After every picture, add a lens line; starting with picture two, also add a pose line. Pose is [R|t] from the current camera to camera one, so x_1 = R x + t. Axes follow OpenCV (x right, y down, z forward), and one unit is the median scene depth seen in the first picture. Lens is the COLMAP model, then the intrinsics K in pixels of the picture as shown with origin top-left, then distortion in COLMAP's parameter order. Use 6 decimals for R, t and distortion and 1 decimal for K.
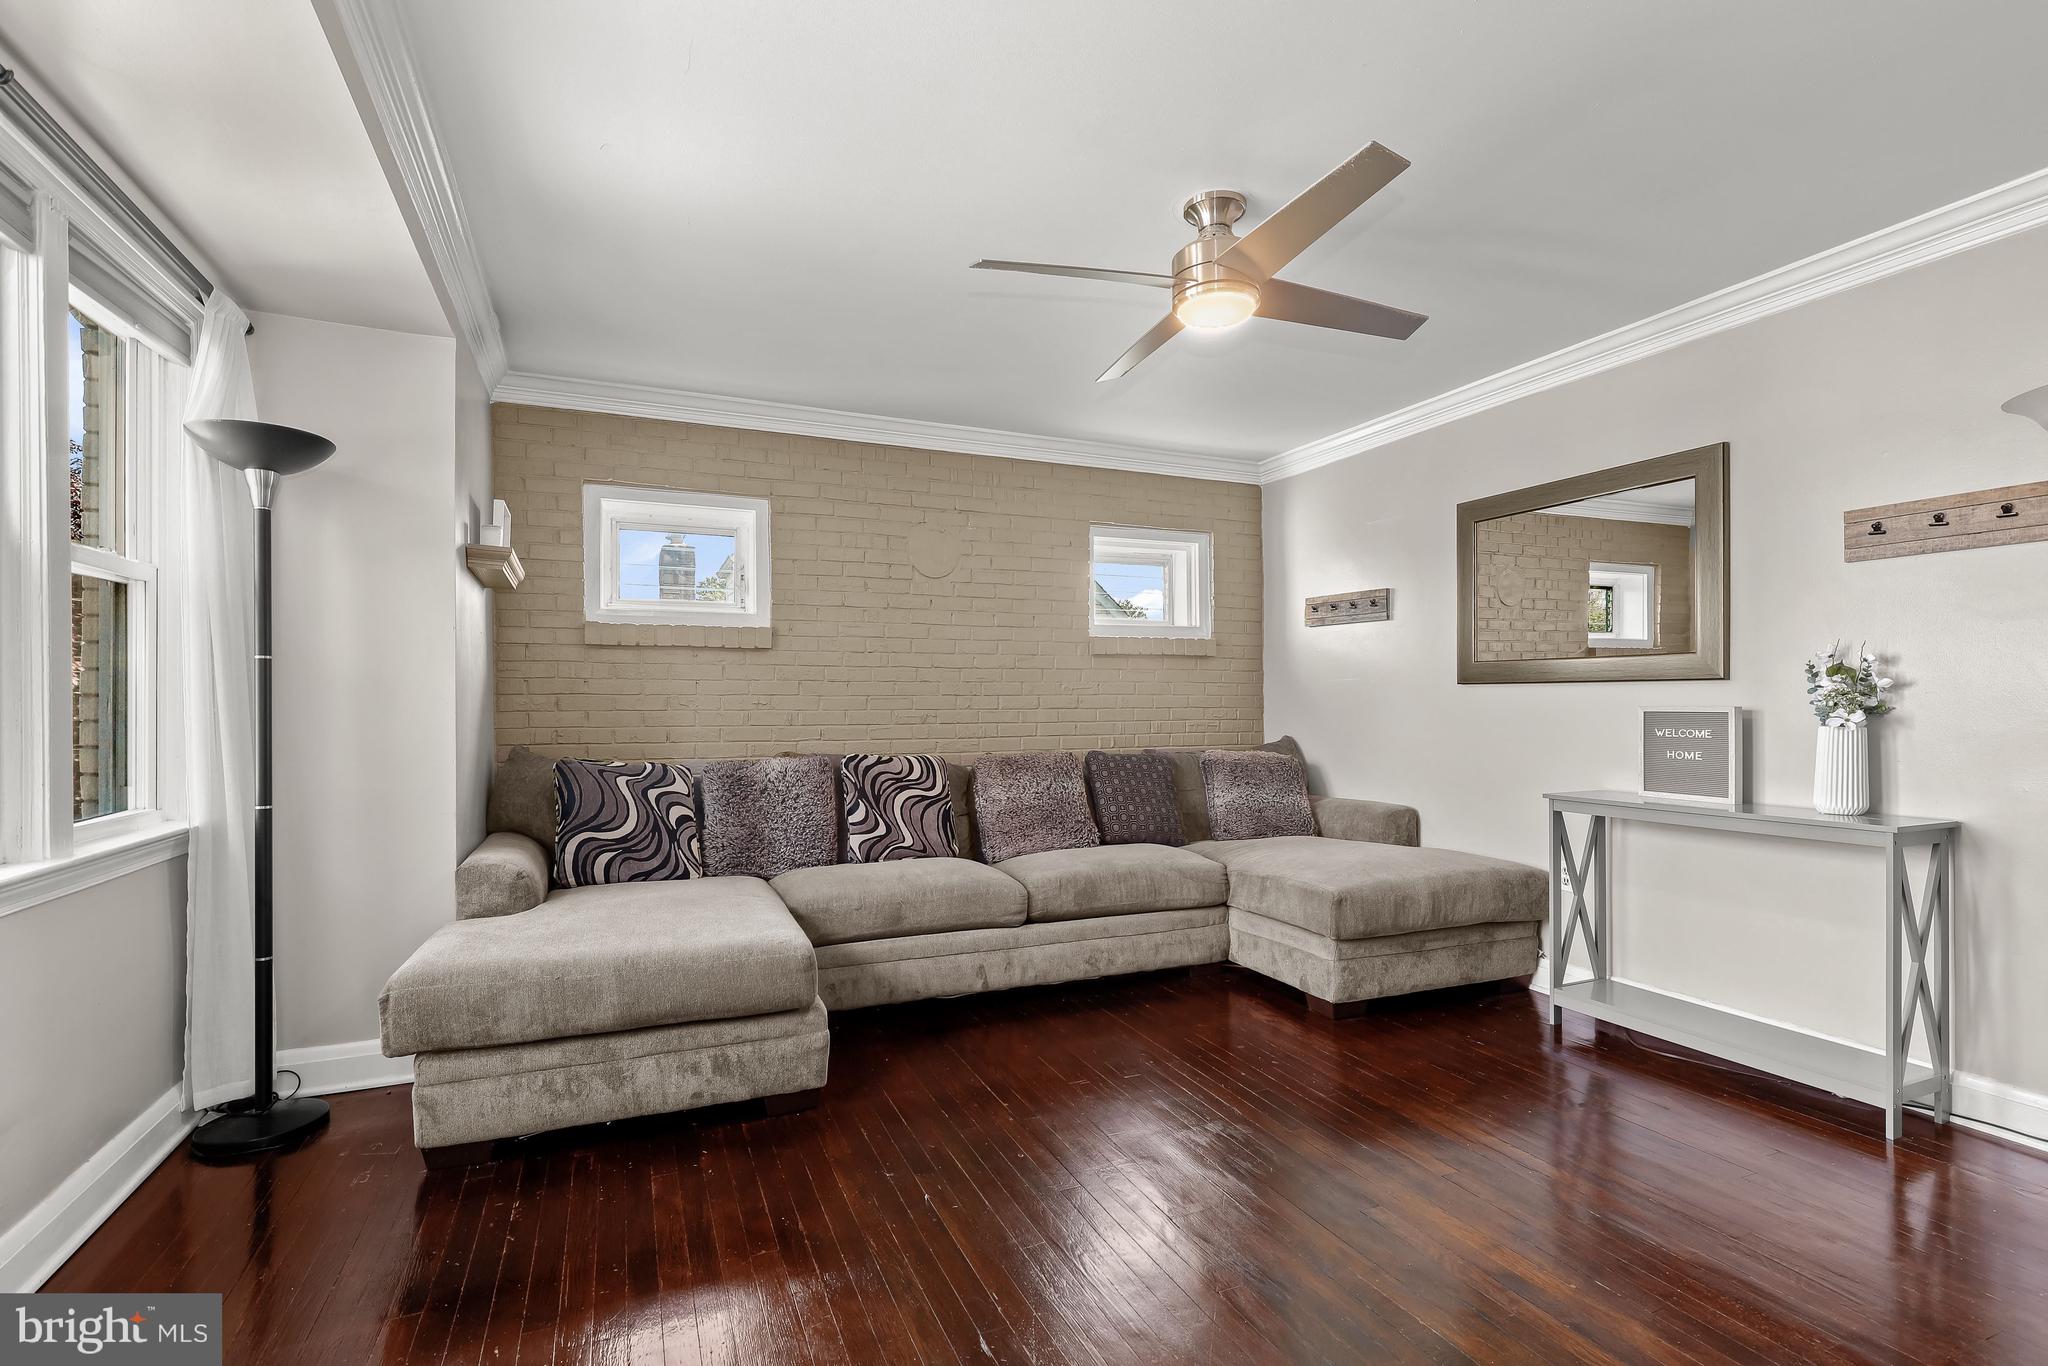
lens RADIAL K [[966.0, 0, 1034.1], [0, 966.0, 695.2], [0, 0, 1]] dist [0.001113, -0.000038]
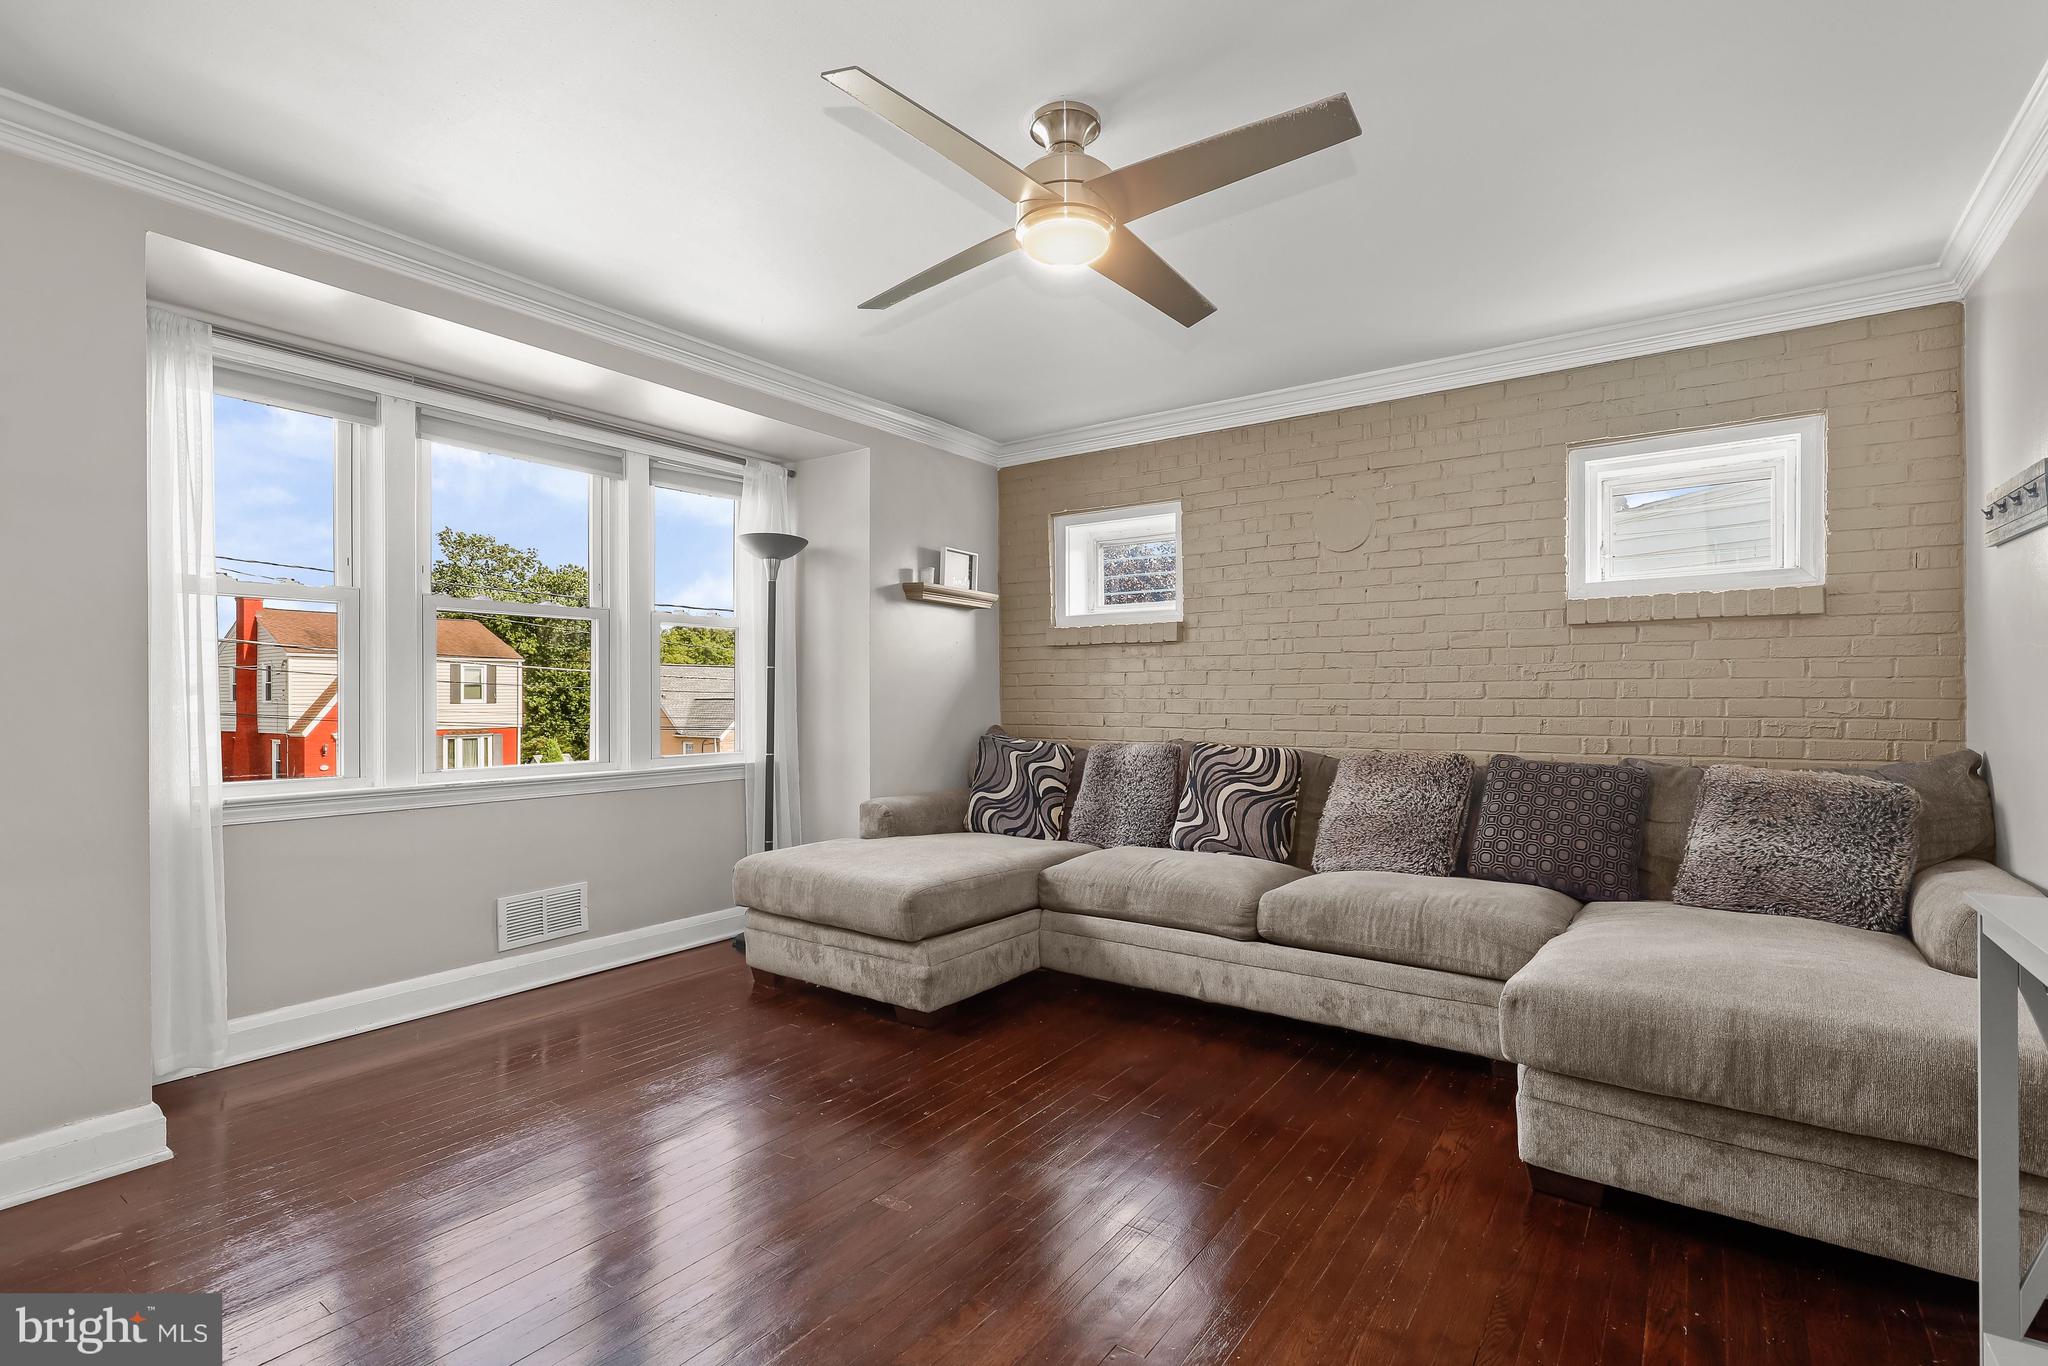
lens RADIAL K [[958.5, 0, 1025.7], [0, 958.5, 689.9], [0, 0, 1]] dist [0.002069, 0.000003]
pose [[0.510999, -0.003855, -0.859573, 0.614620], [0.010140, 0.999947, 0.001543, 0.002372], [0.859522, -0.009505, 0.511011, 0.352724]]
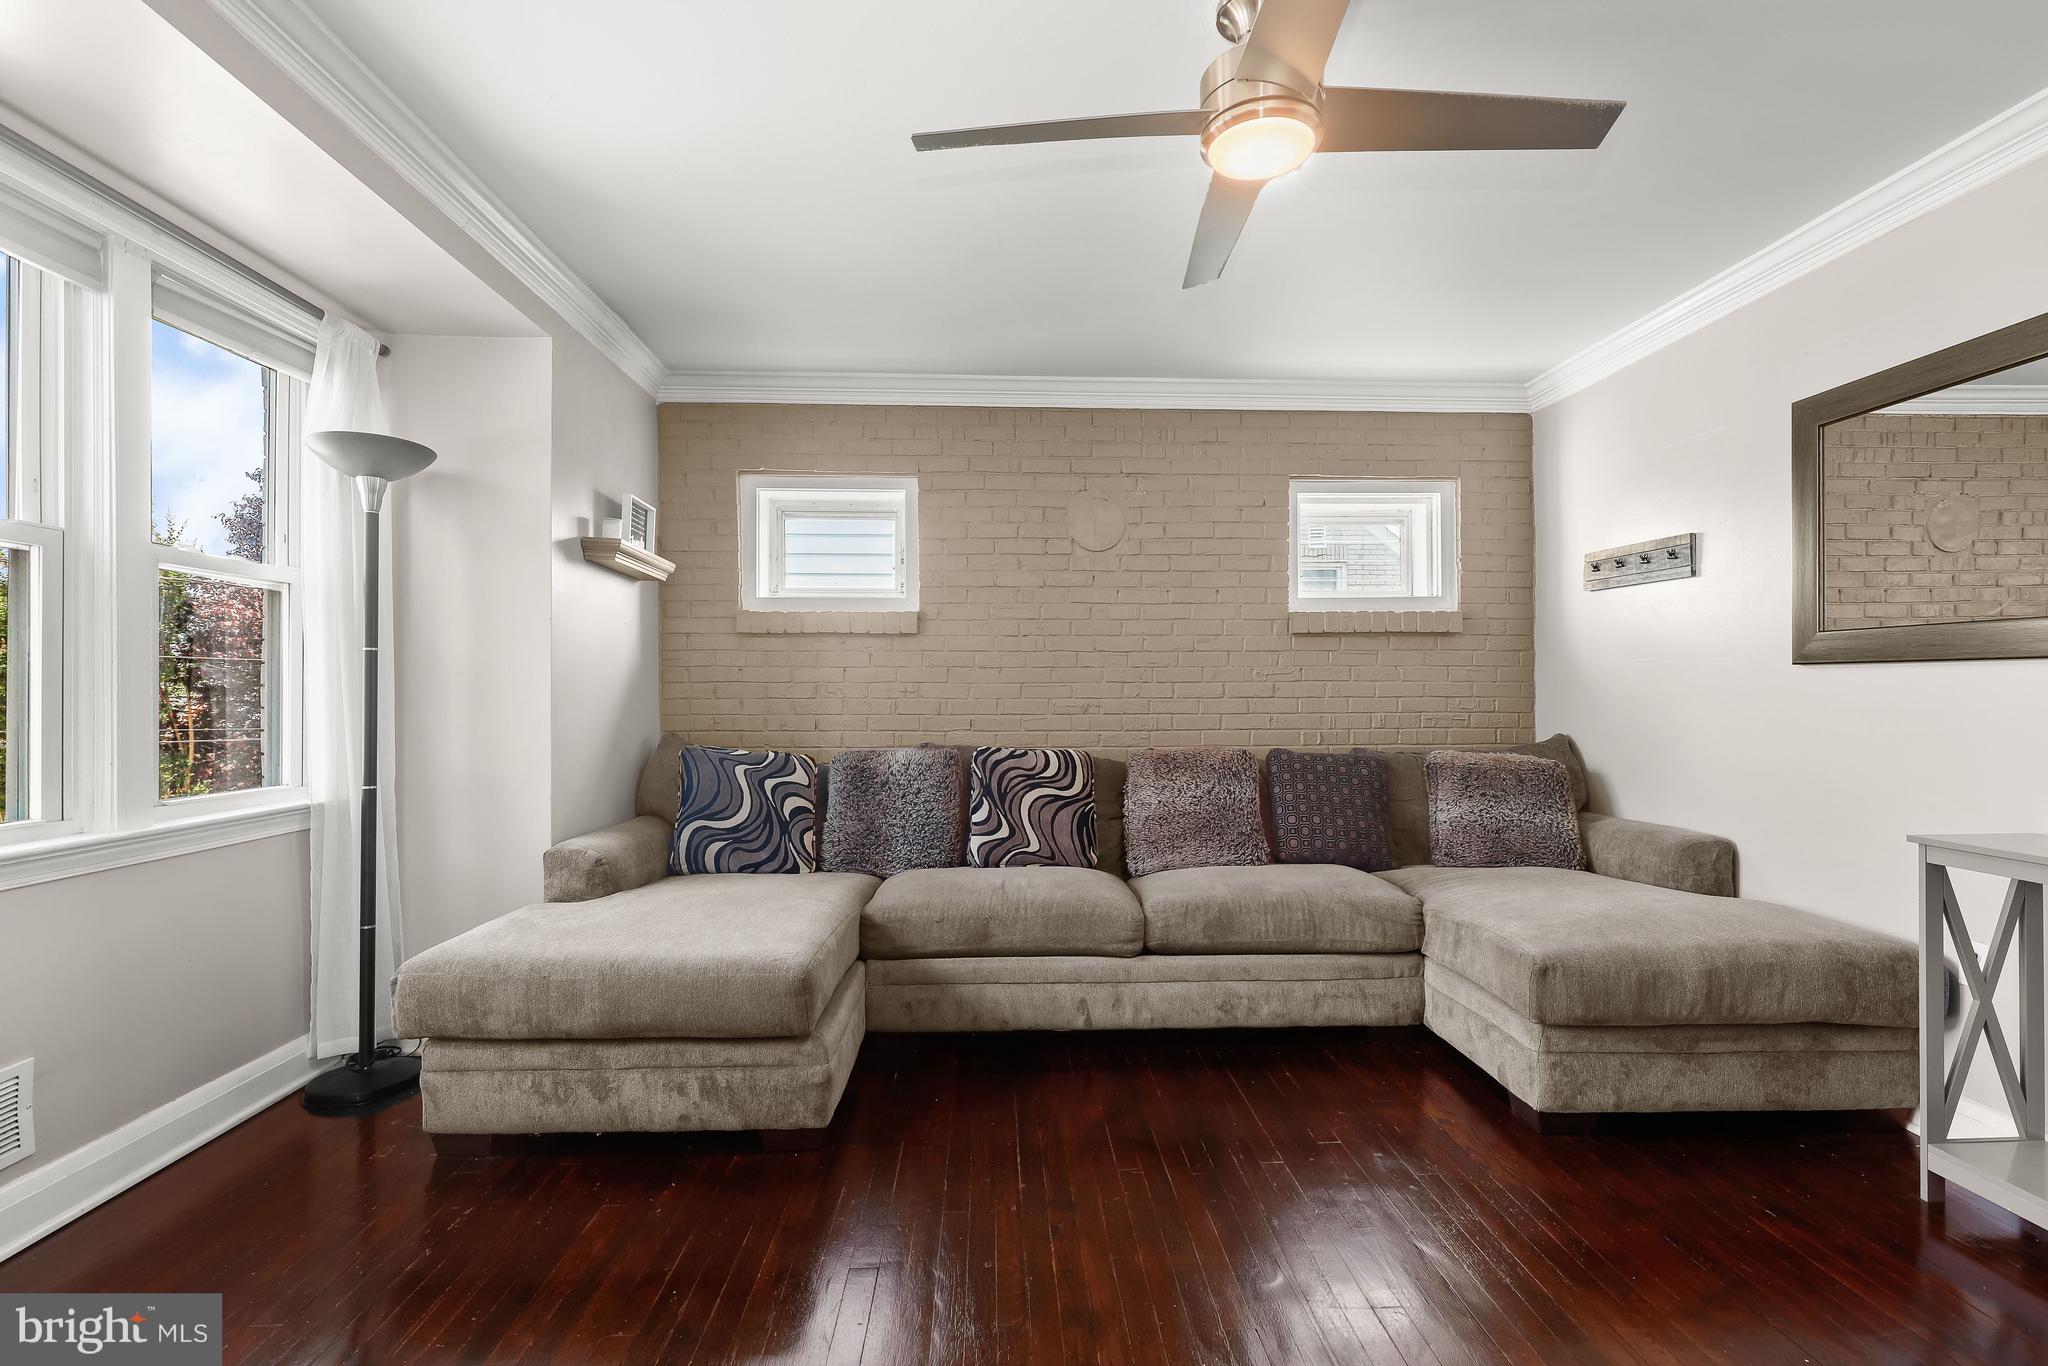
lens RADIAL K [[958.3, 0, 1030.0], [0, 958.3, 684.4], [0, 0, 1]] dist [0.001068, -0.000213]
pose [[0.932242, -0.001394, -0.361832, 0.193135], [0.002318, 0.999995, 0.002121, -0.000011], [0.361827, -0.002816, 0.932241, 0.180065]]
